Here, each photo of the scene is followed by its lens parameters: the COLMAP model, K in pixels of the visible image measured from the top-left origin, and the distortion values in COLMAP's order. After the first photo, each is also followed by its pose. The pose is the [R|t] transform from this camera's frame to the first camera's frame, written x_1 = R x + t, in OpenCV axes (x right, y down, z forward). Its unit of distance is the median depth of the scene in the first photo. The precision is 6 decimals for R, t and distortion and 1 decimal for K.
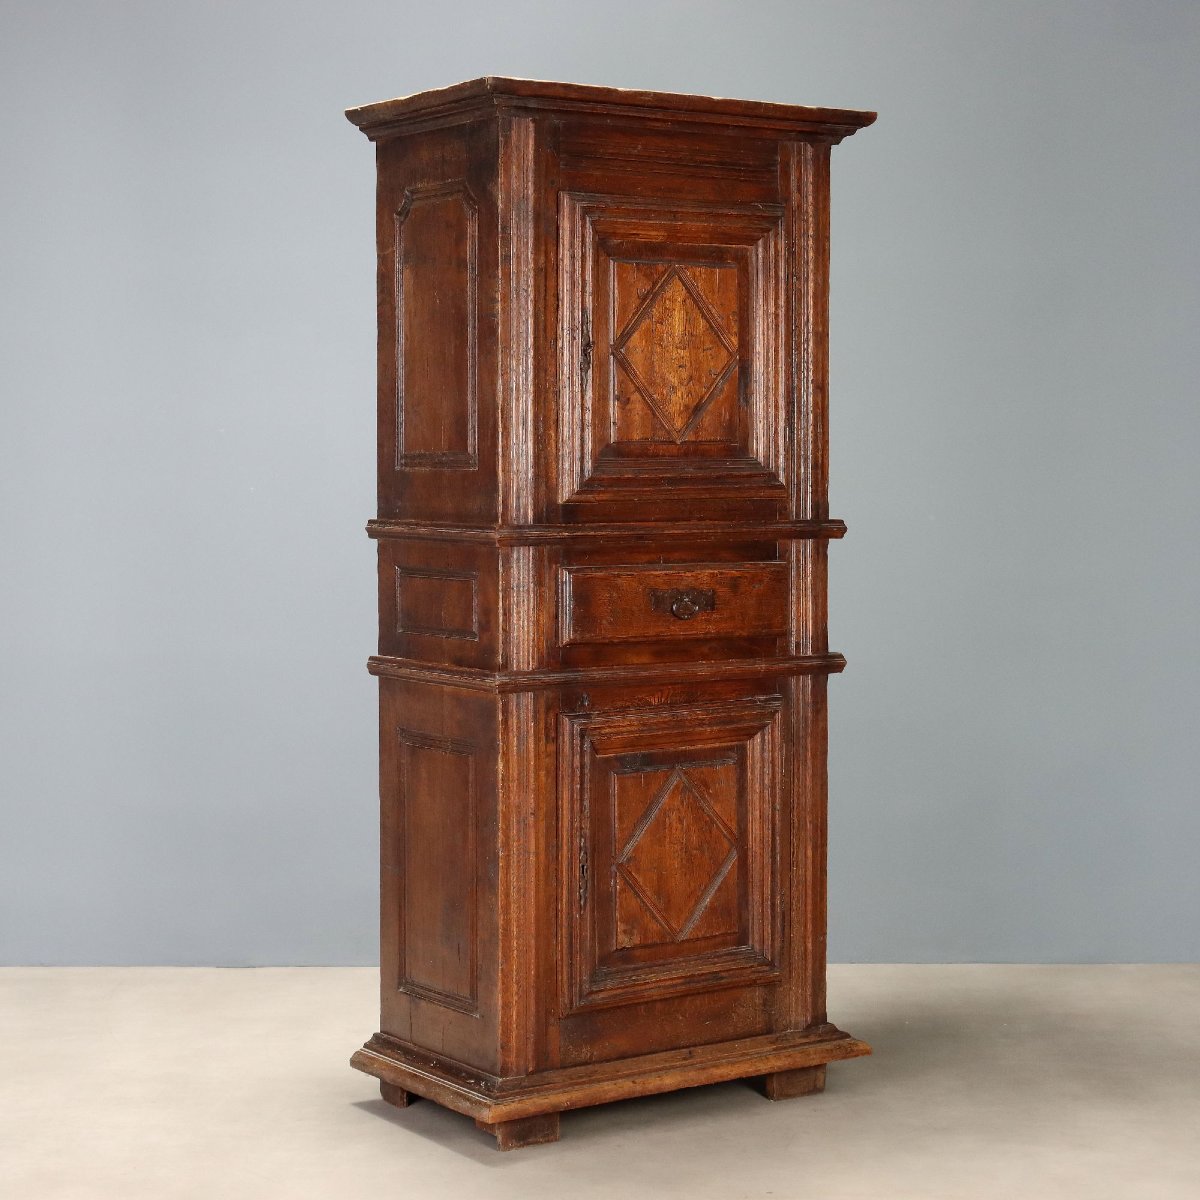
lens RADIAL K [[2456.2, 0, 605.7], [0, 2456.2, 615.5], [0, 0, 1]] dist [-0.007134, 0.000000]
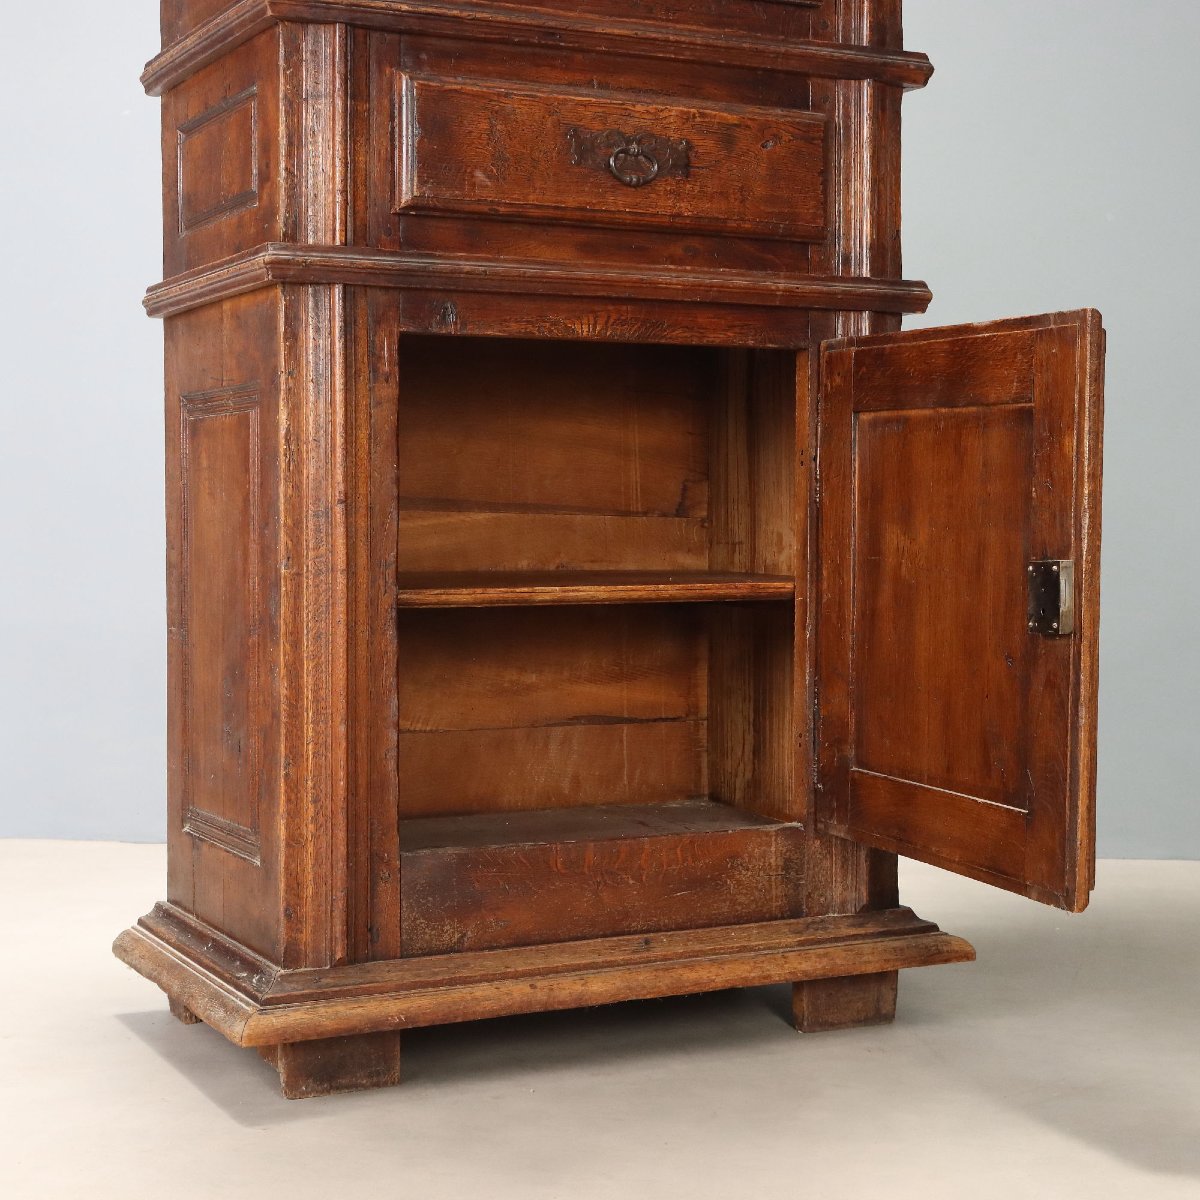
lens RADIAL K [[2156.9, 0, 596.9], [0, 2156.9, 599.7], [0, 0, 1]] dist [0.004992, 0.000000]
pose [[0.991483, 0.005857, -0.130104, 0.091553], [-0.008434, 0.999779, -0.019265, 0.110331], [0.129963, 0.020198, 0.991313, 0.505556]]
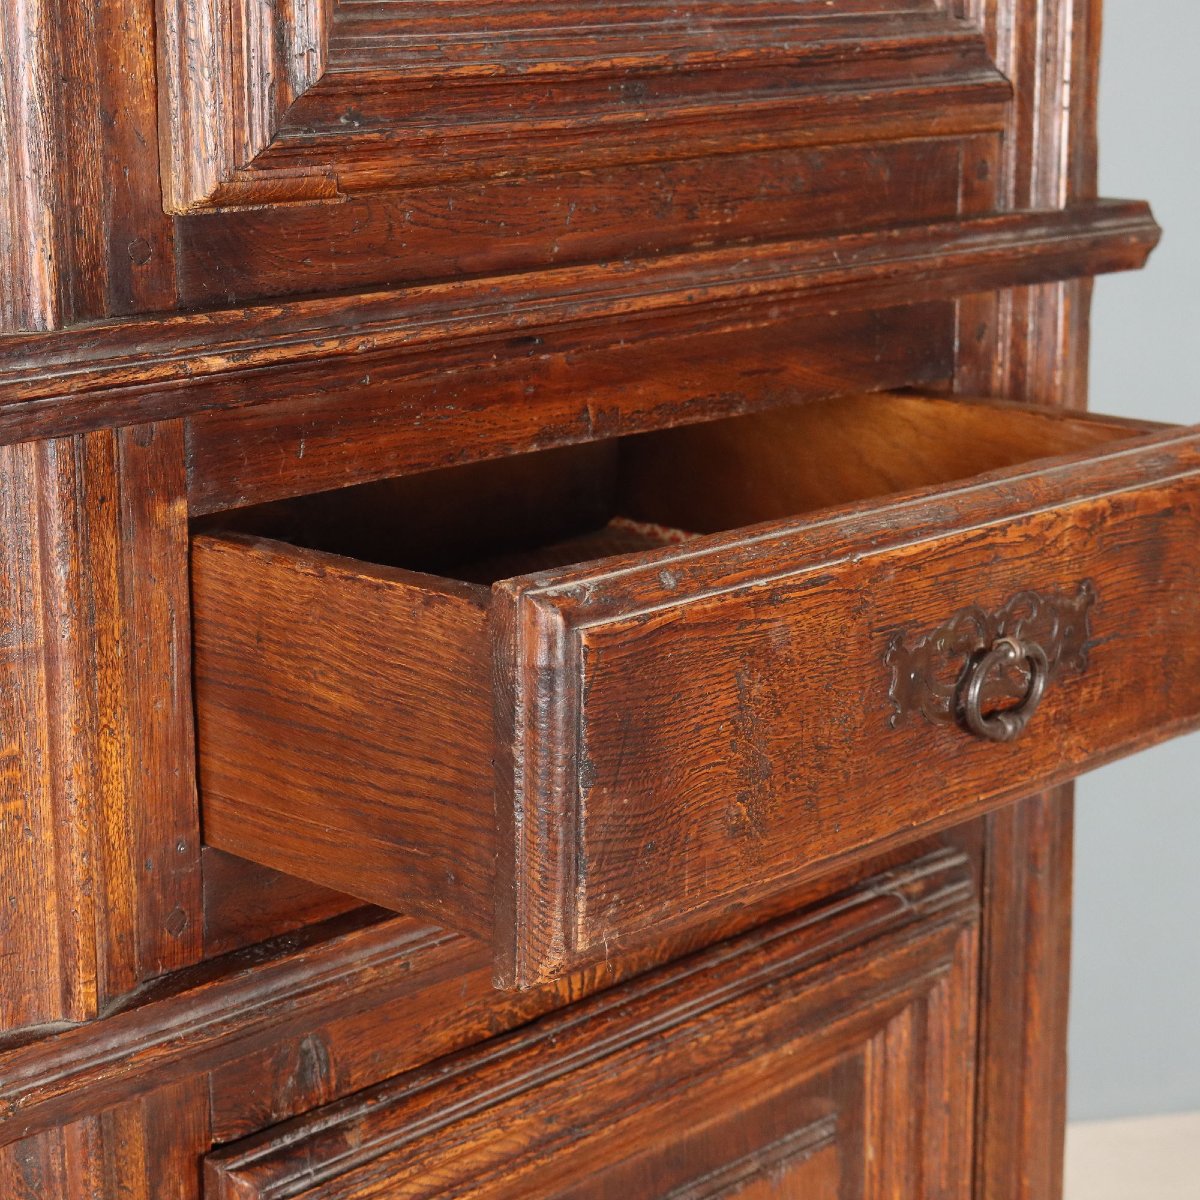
lens RADIAL K [[2734.0, 0, 593.2], [0, 2734.0, 612.8], [0, 0, 1]] dist [-0.012282, 0.000000]
pose [[0.977356, -0.052733, 0.204925, -0.032803], [0.016872, 0.984787, 0.172945, -0.050800], [-0.210927, -0.165572, 0.963377, 0.752839]]
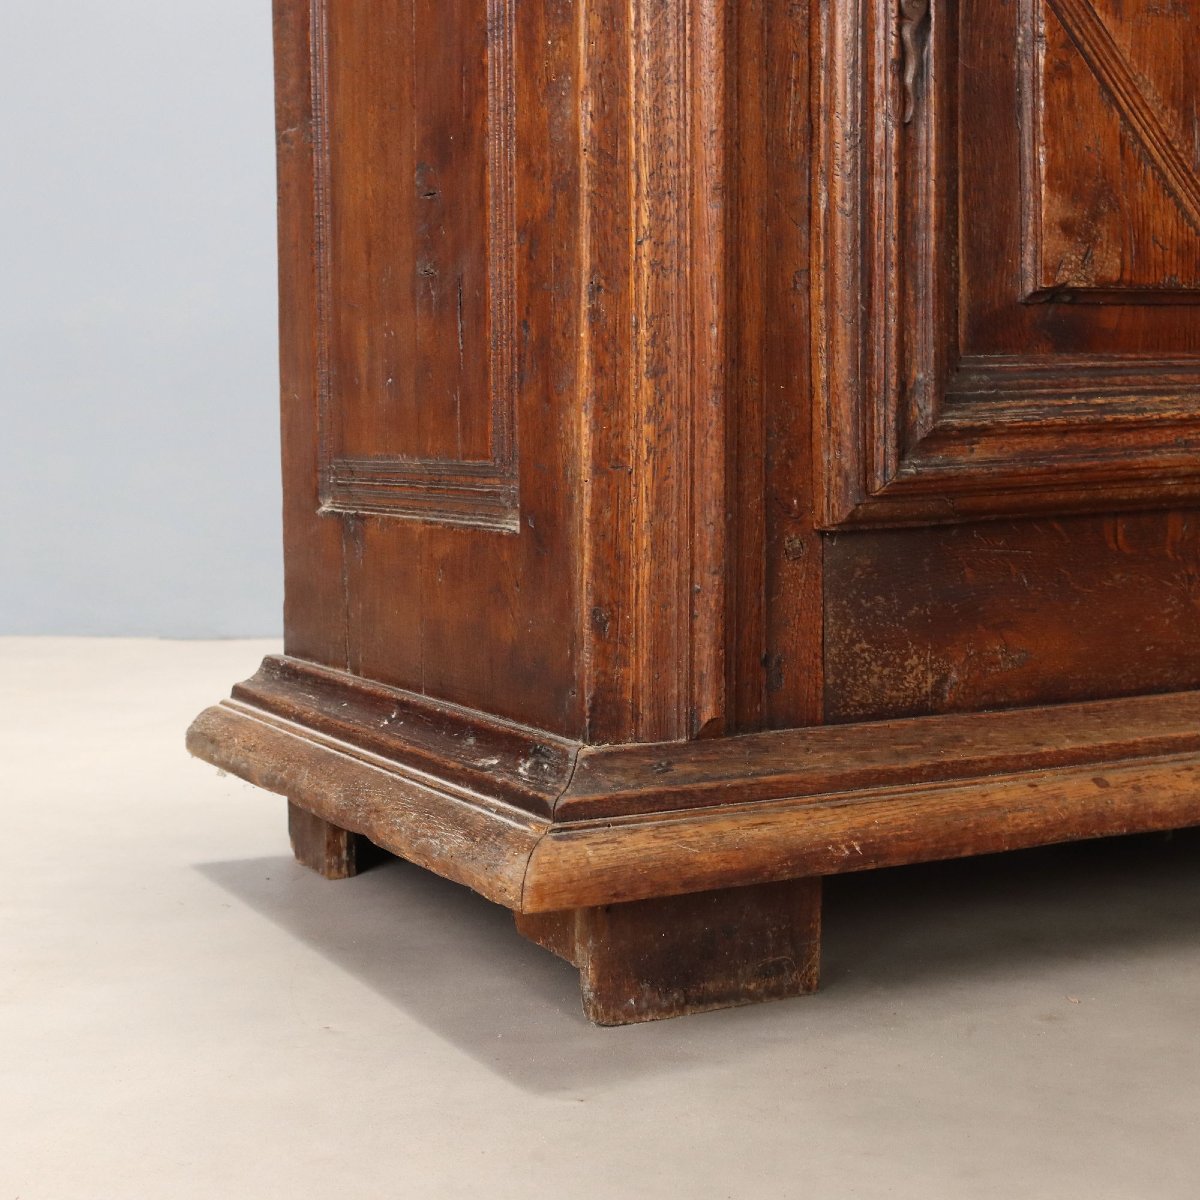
lens RADIAL K [[2156.9, 0, 599.0], [0, 2156.9, 596.6], [0, 0, 1]] dist [0.004992, 0.000000]
pose [[0.991776, 0.001886, -0.127974, -0.012797], [0.001931, 0.999557, 0.029699, 0.163529], [0.127973, -0.029702, 0.991333, 0.763406]]
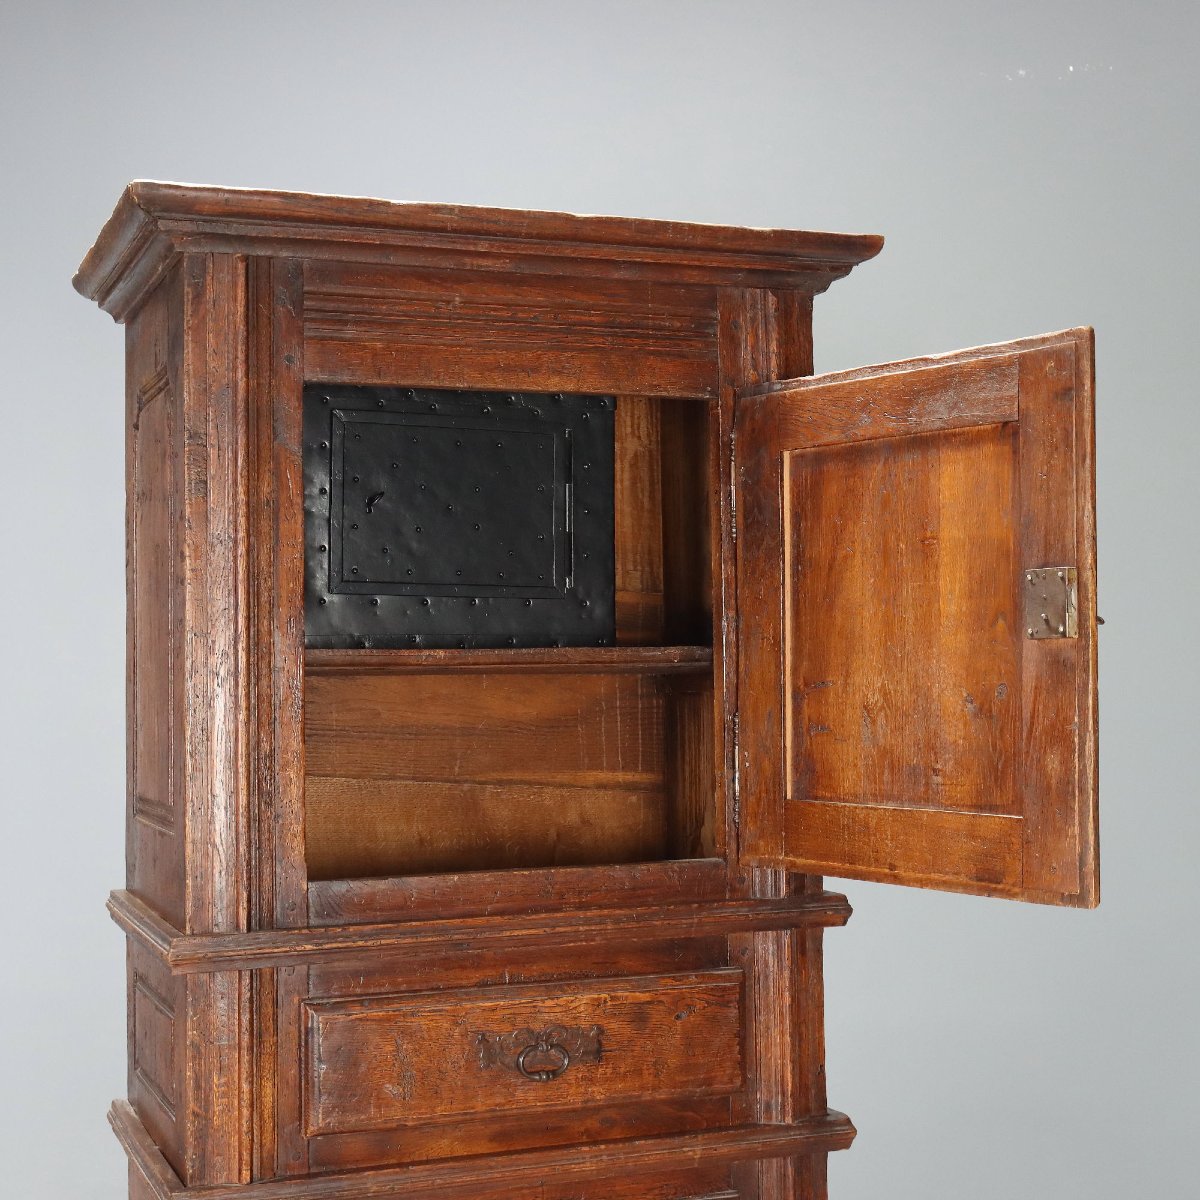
lens RADIAL K [[1928.6, 0, 604.4], [0, 1928.6, 605.3], [0, 0, 1]] dist [-0.020045, 0.000000]
pose [[0.978220, -0.021150, -0.206493, 0.147209], [0.000931, 0.995232, -0.097528, -0.068250], [0.207571, 0.095212, 0.973575, 0.547164]]
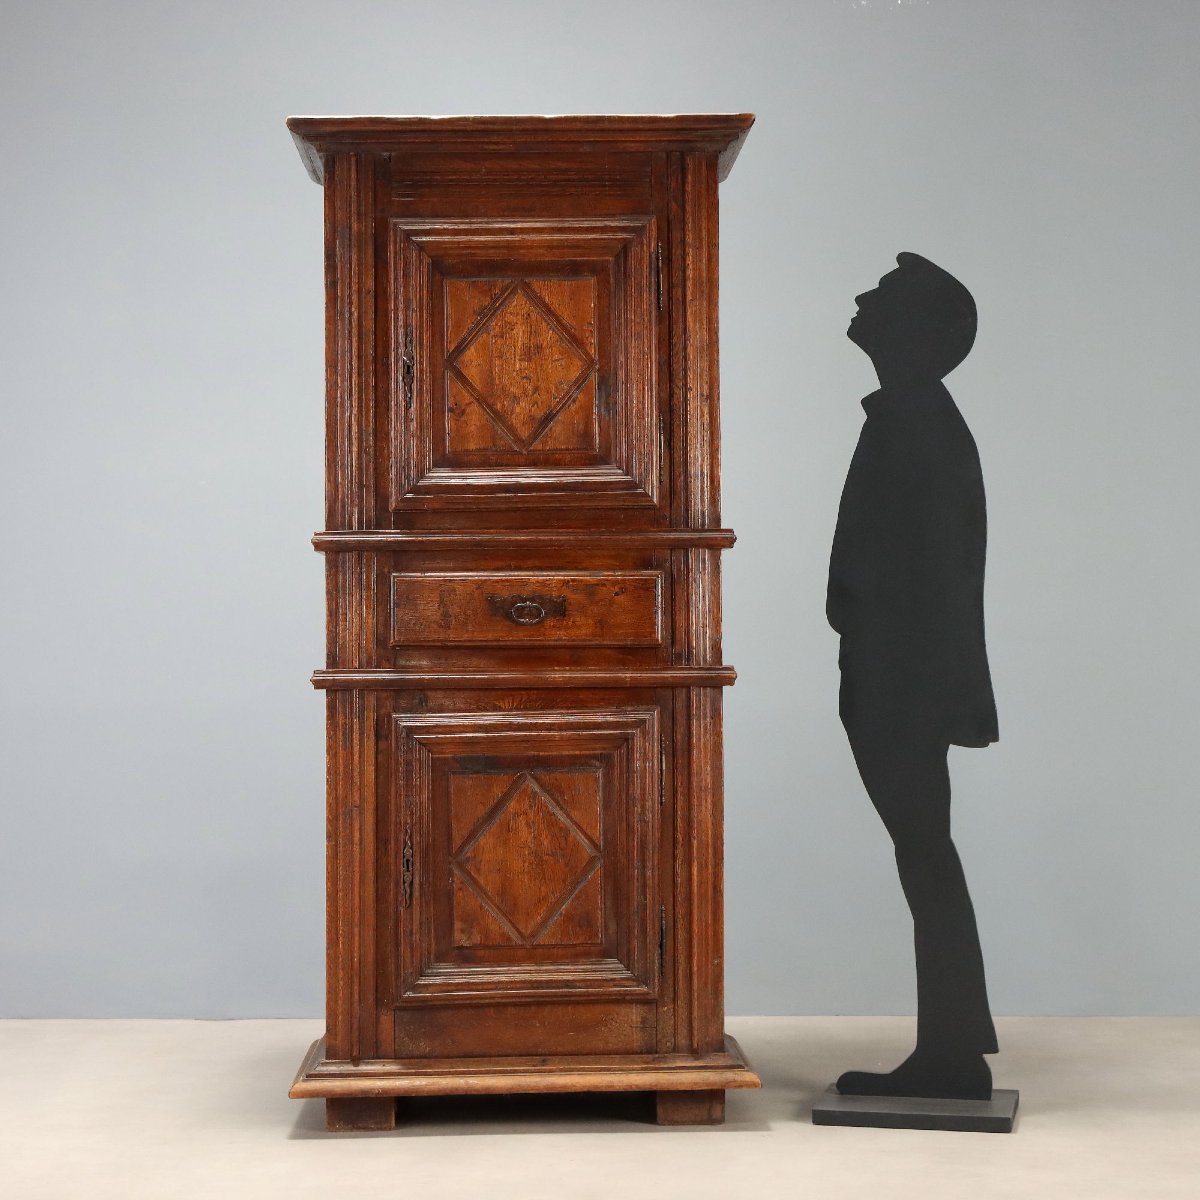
lens RADIAL K [[2393.4, 0, 581.1], [0, 2393.4, 575.5], [0, 0, 1]] dist [-0.002814, 0.000000]
pose [[0.854490, -0.019885, -0.519088, 0.573379], [-0.023901, 0.996704, -0.077526, 0.058337], [0.518918, 0.078652, 0.851198, 0.169772]]
